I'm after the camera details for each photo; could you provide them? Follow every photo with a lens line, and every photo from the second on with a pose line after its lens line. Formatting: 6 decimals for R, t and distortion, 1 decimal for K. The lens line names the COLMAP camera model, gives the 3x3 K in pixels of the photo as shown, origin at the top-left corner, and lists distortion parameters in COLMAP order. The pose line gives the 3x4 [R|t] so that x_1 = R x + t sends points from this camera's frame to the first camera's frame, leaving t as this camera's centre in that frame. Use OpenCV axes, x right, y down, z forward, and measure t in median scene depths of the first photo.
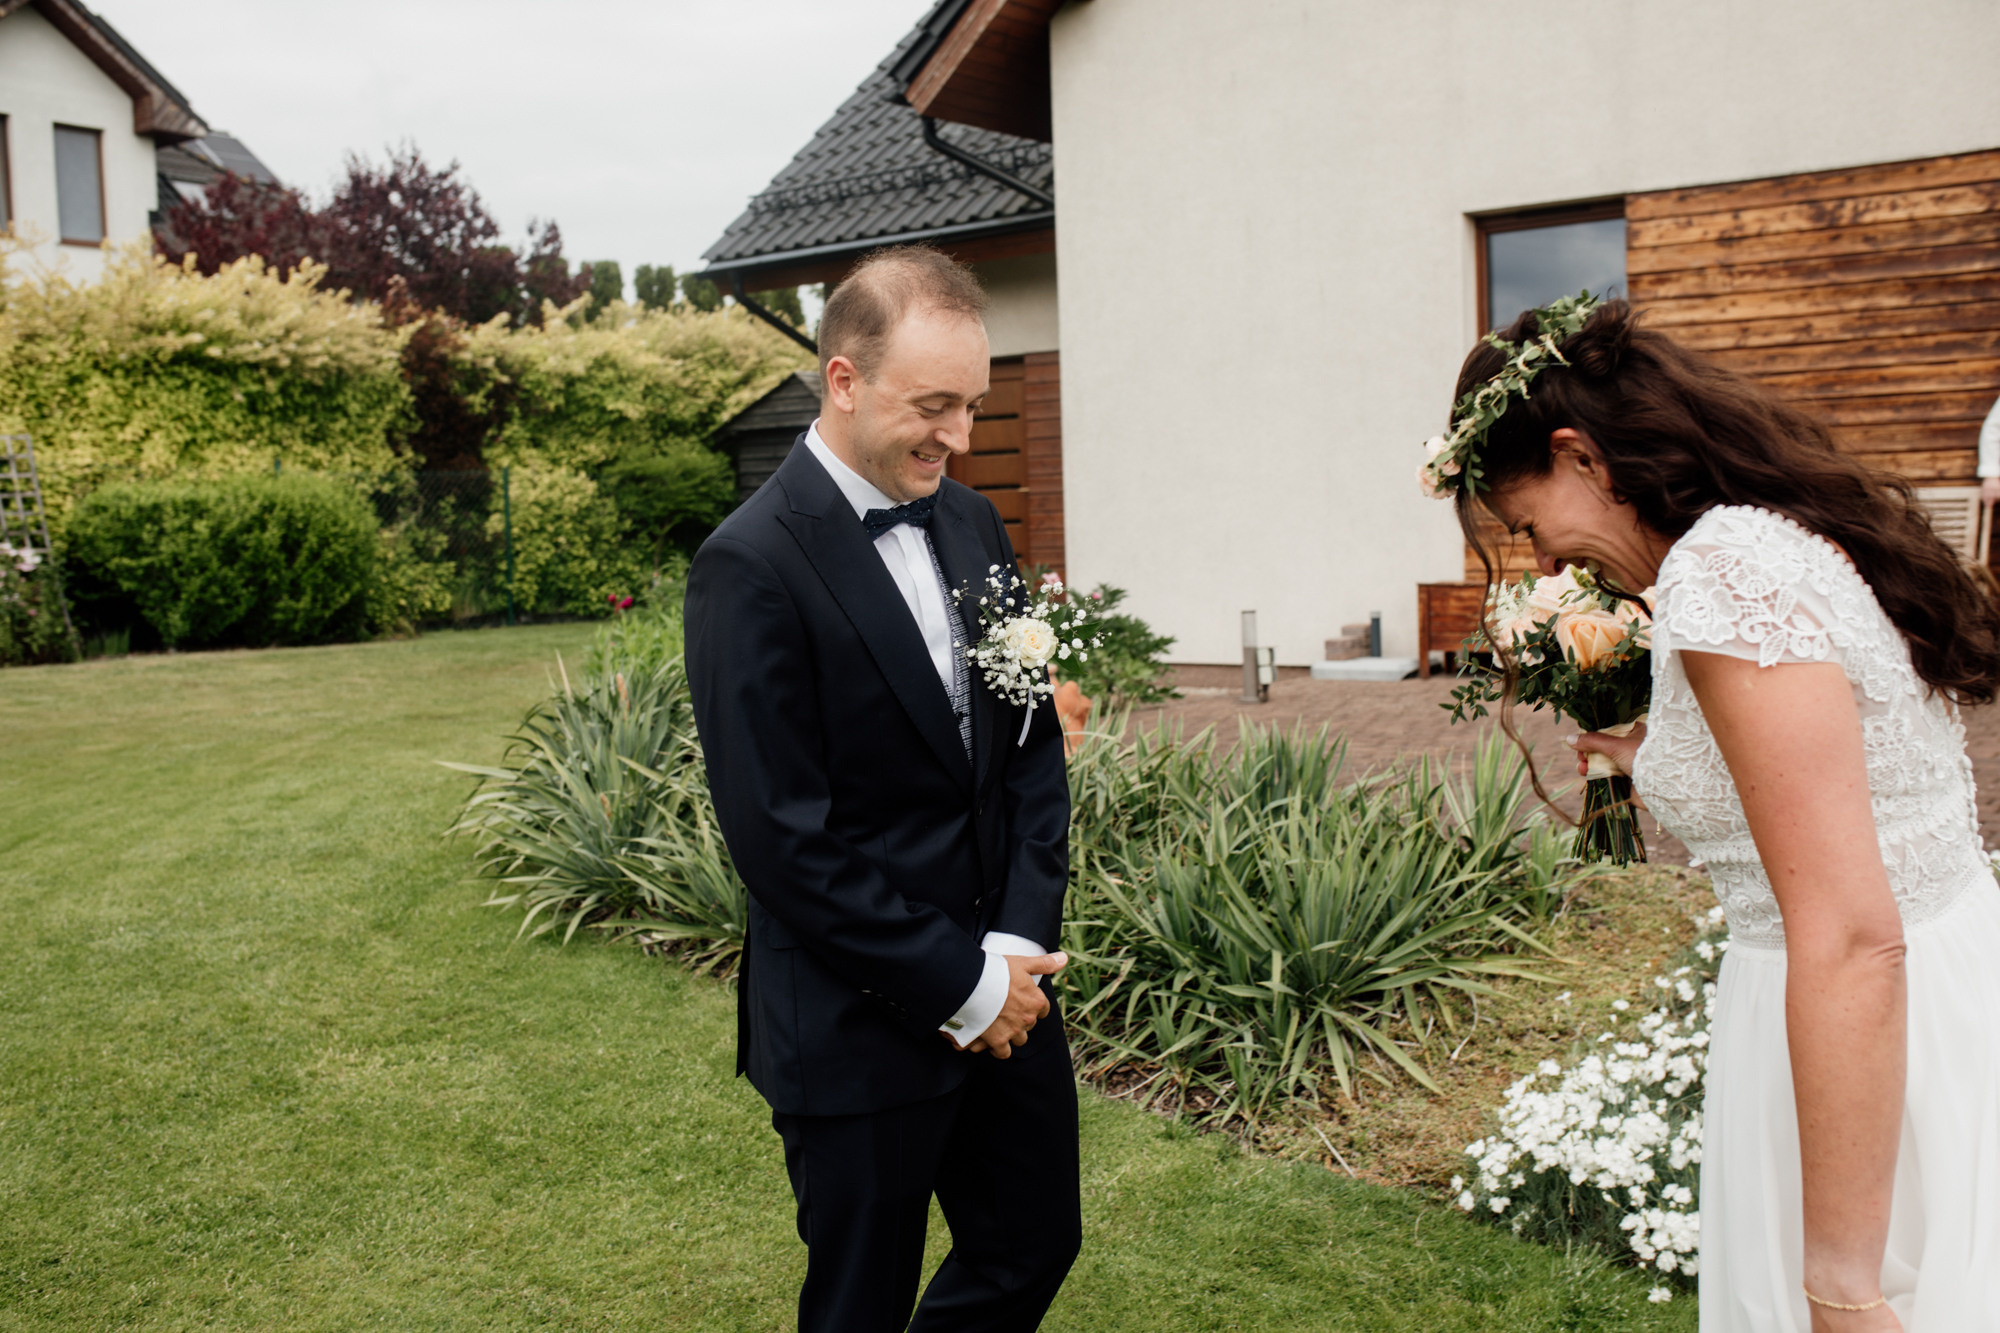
lens RADIAL K [[1870.8, 0, 1002.4], [0, 1870.8, 655.4], [0, 0, 1]] dist [-0.044824, 0.028731]
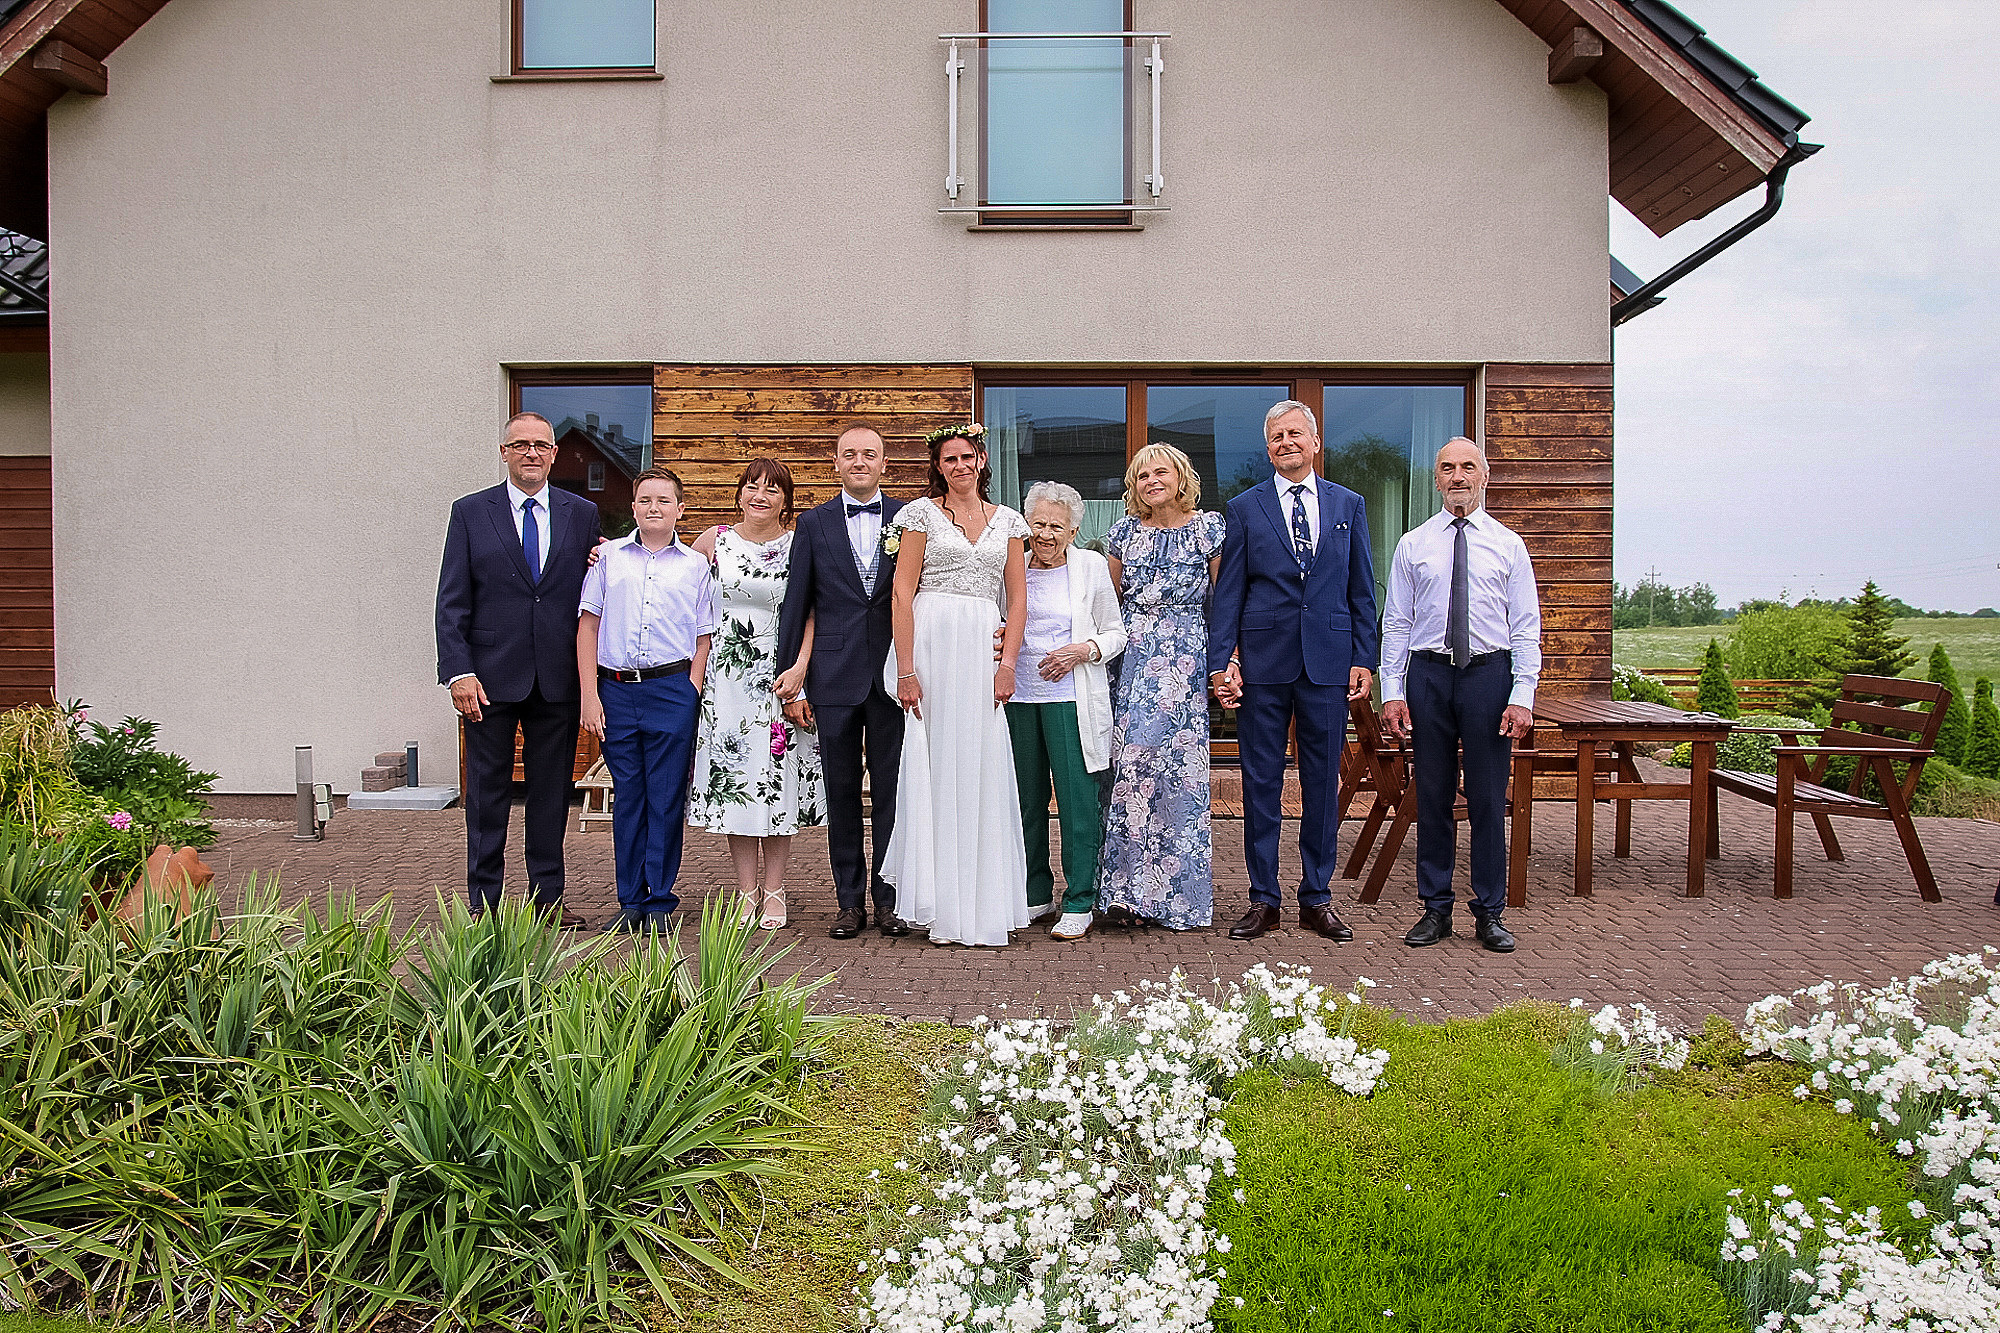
lens RADIAL K [[1668.3, 0, 998.4], [0, 1668.3, 683.0], [0, 0, 1]] dist [-0.087700, 0.074910]
pose [[0.816003, 0.012186, 0.577920, -0.069542], [0.011584, 0.999232, -0.037427, -0.020669], [-0.577932, 0.037236, 0.815235, 0.091169]]
